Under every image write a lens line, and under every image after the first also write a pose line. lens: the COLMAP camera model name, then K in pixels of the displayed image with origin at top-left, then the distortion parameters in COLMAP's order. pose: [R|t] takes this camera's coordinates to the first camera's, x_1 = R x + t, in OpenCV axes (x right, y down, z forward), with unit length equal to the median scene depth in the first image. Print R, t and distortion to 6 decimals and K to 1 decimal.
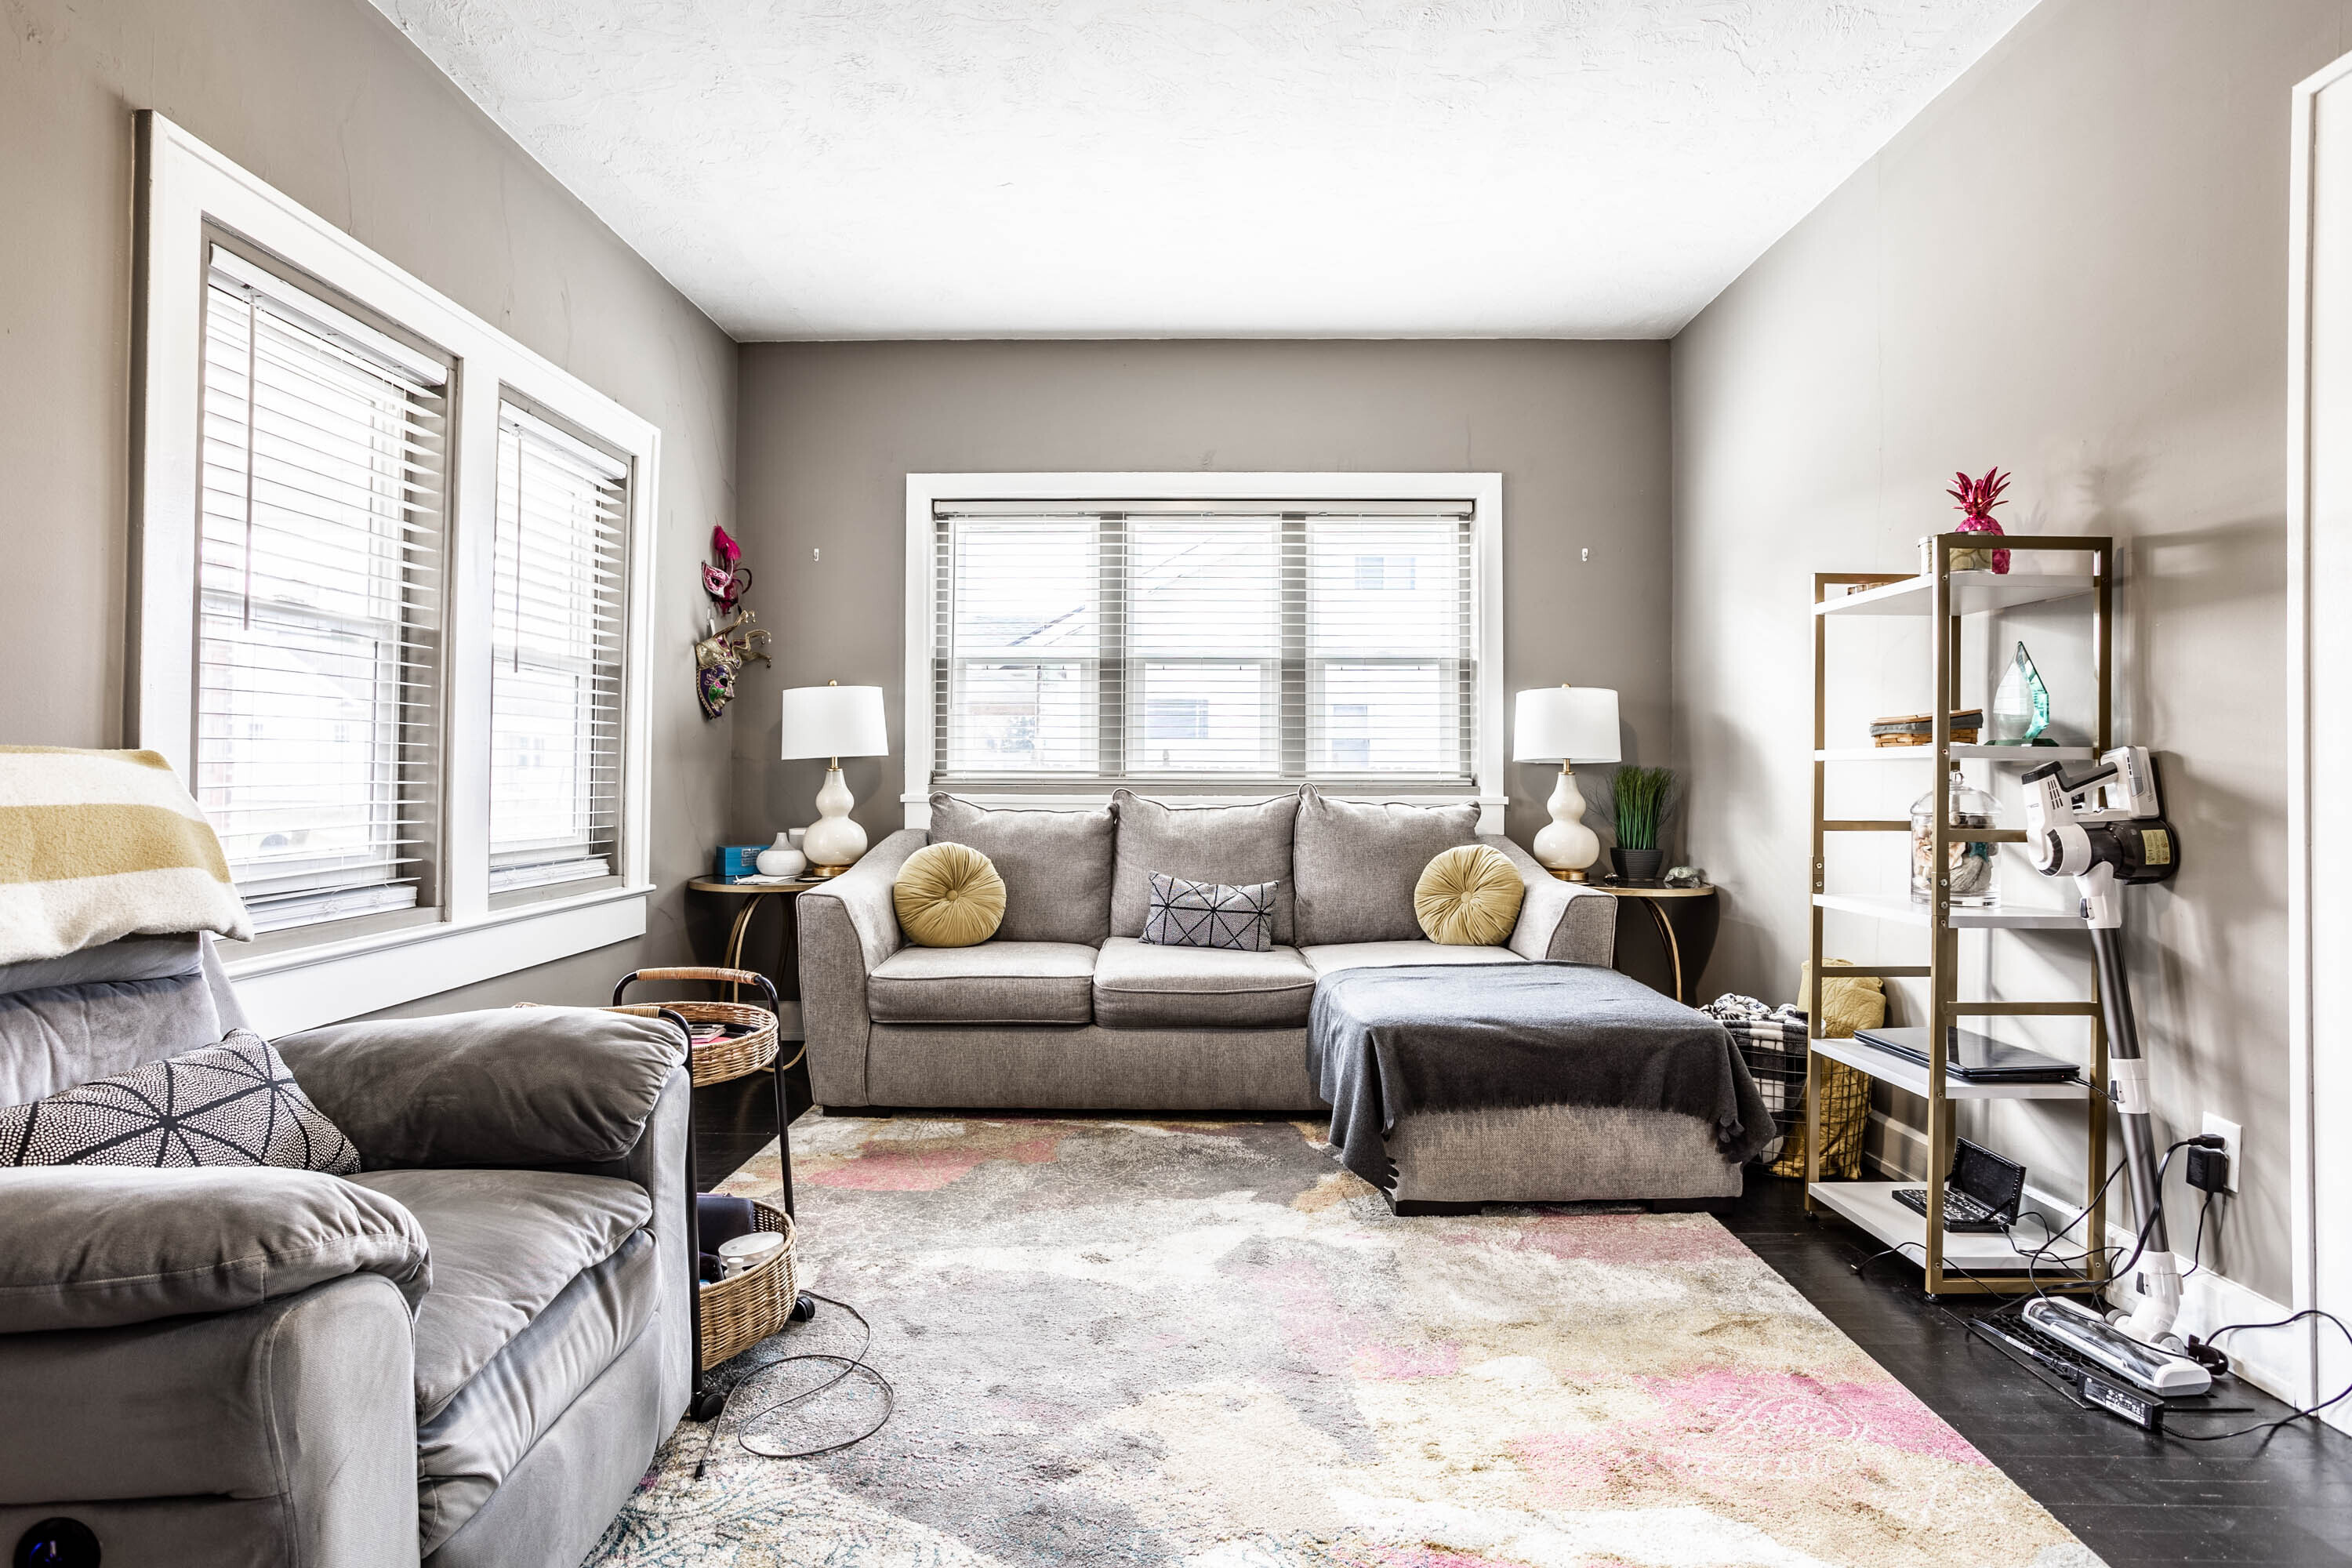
lens RADIAL K [[1173.8, 0, 1165.6], [0, 1173.8, 781.5], [0, 0, 1]] dist [-0.074154, 0.037576]
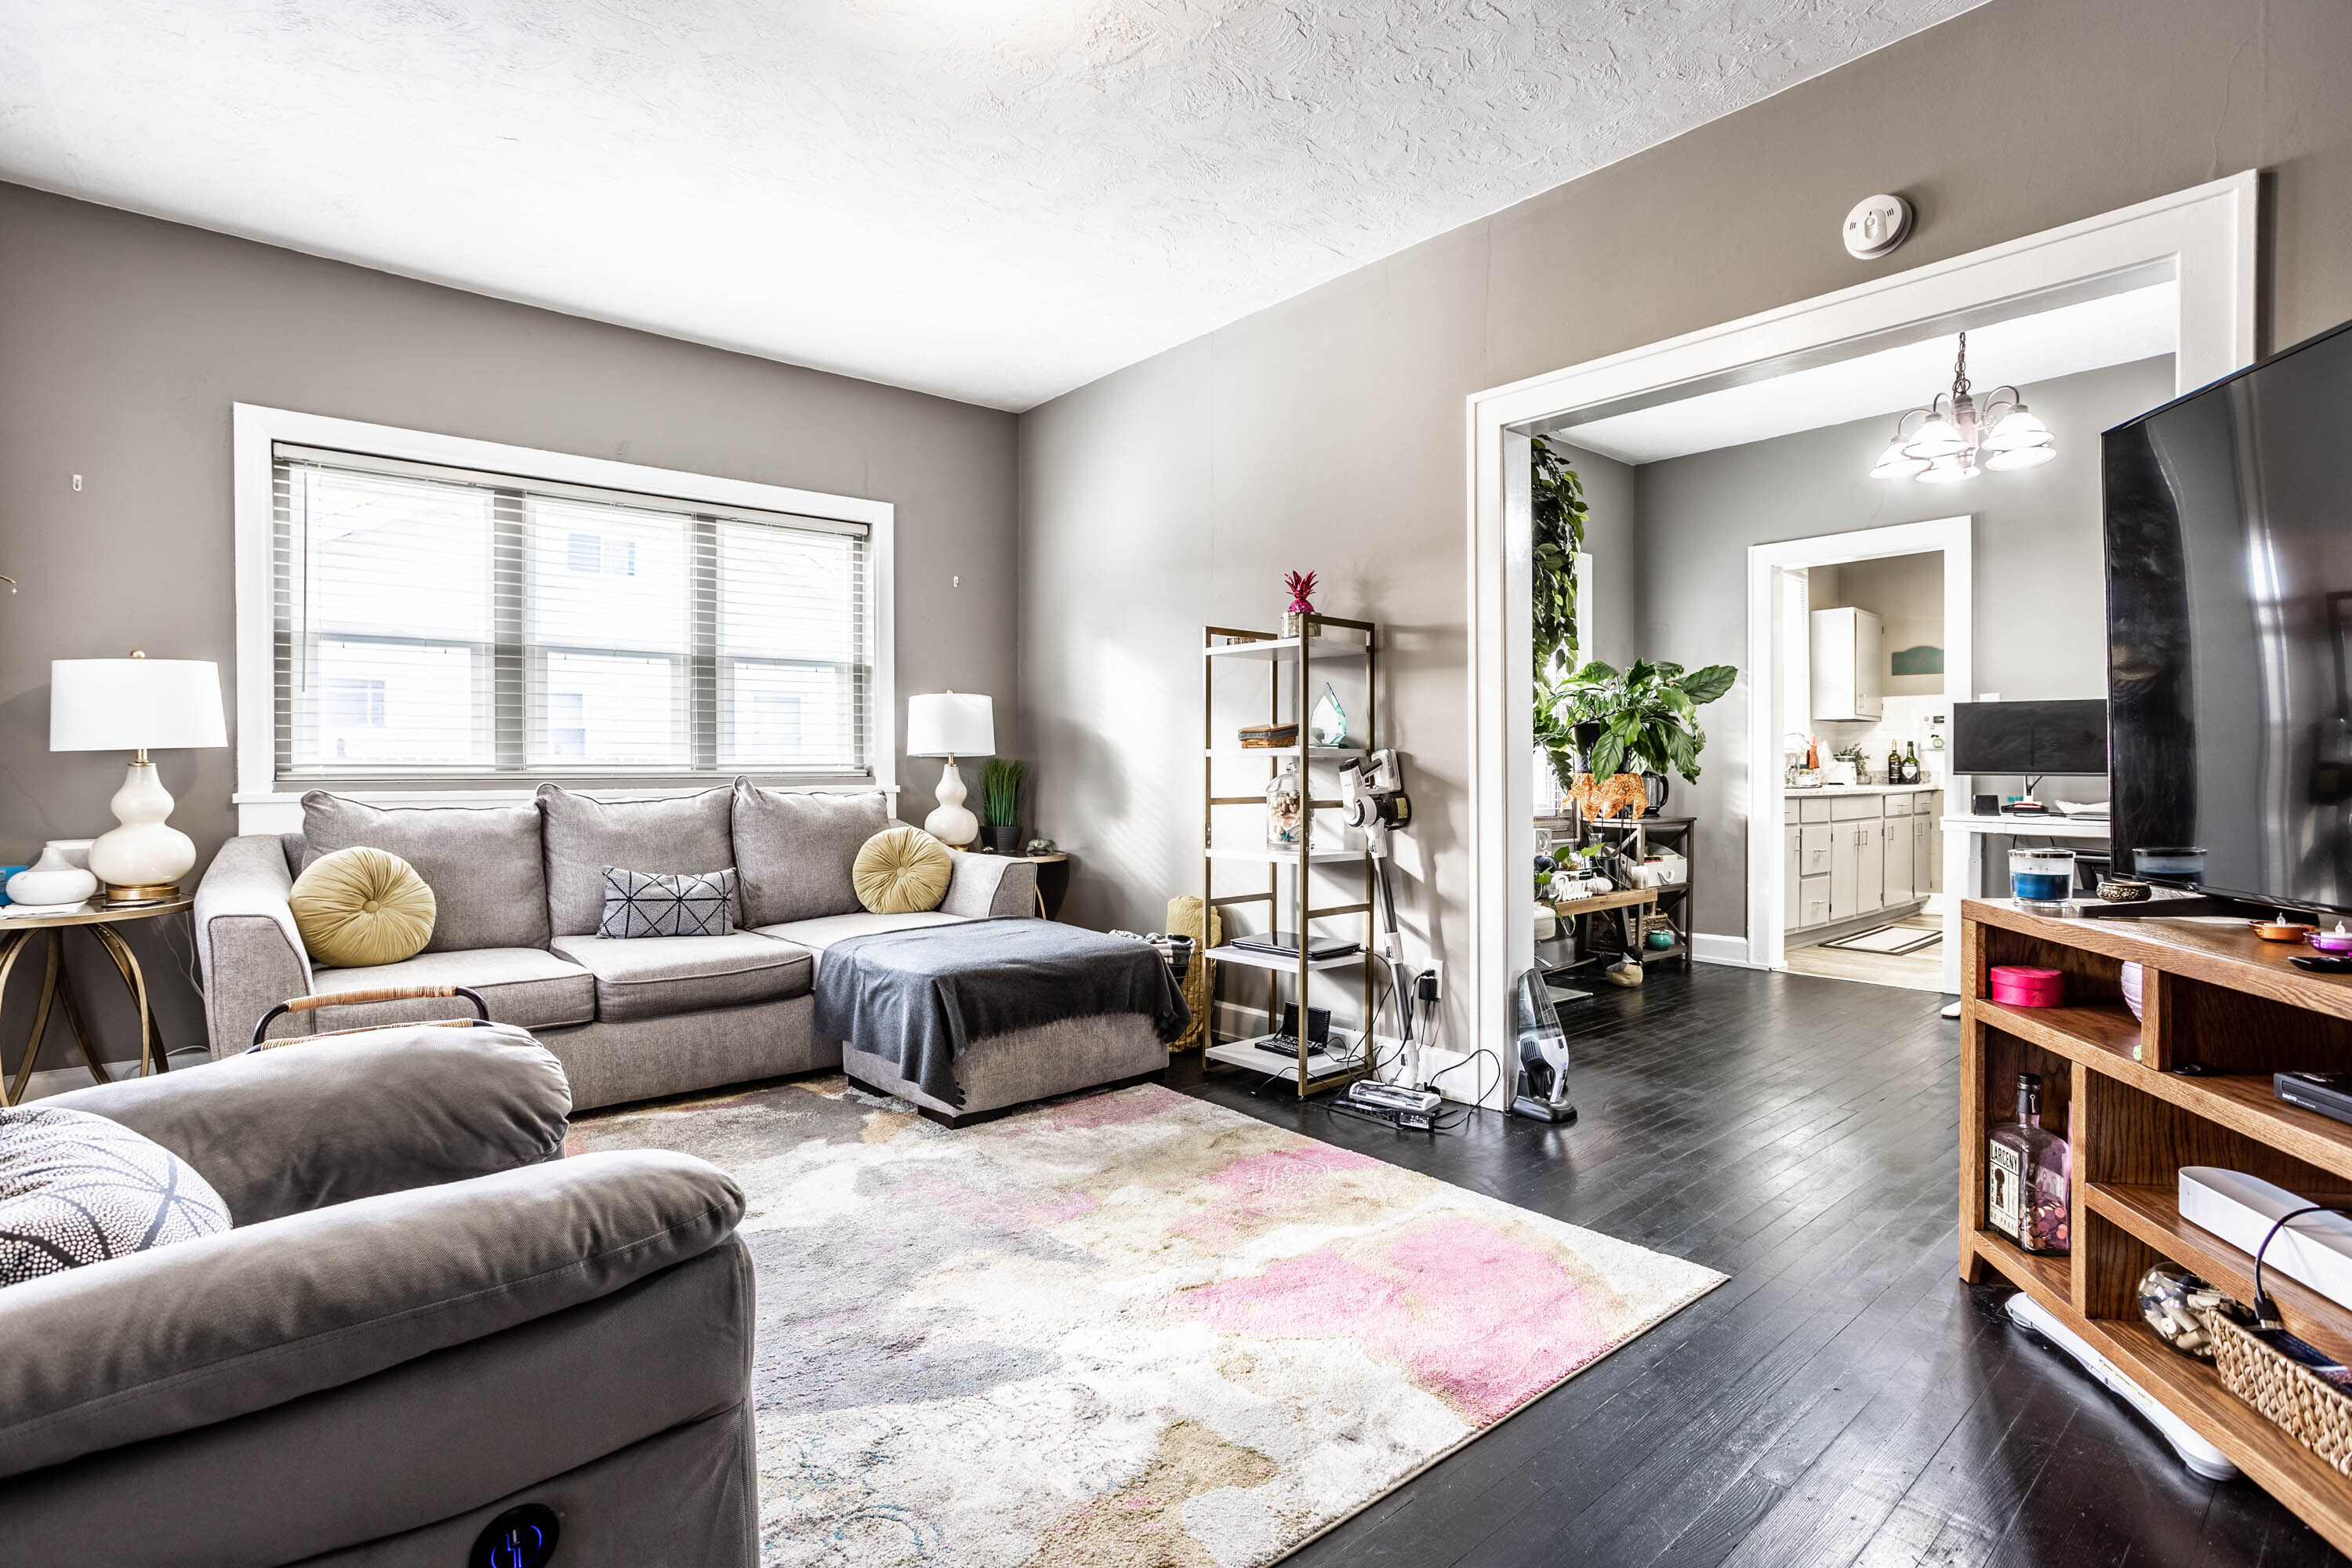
lens RADIAL K [[1173.8, 0, 1165.6], [0, 1173.8, 781.5], [0, 0, 1]] dist [-0.074154, 0.037576]
pose [[0.739316, -0.012607, 0.673240, -0.364048], [0.006680, 0.999913, 0.011388, -0.003091], [-0.673325, -0.003922, 0.739336, -0.043243]]
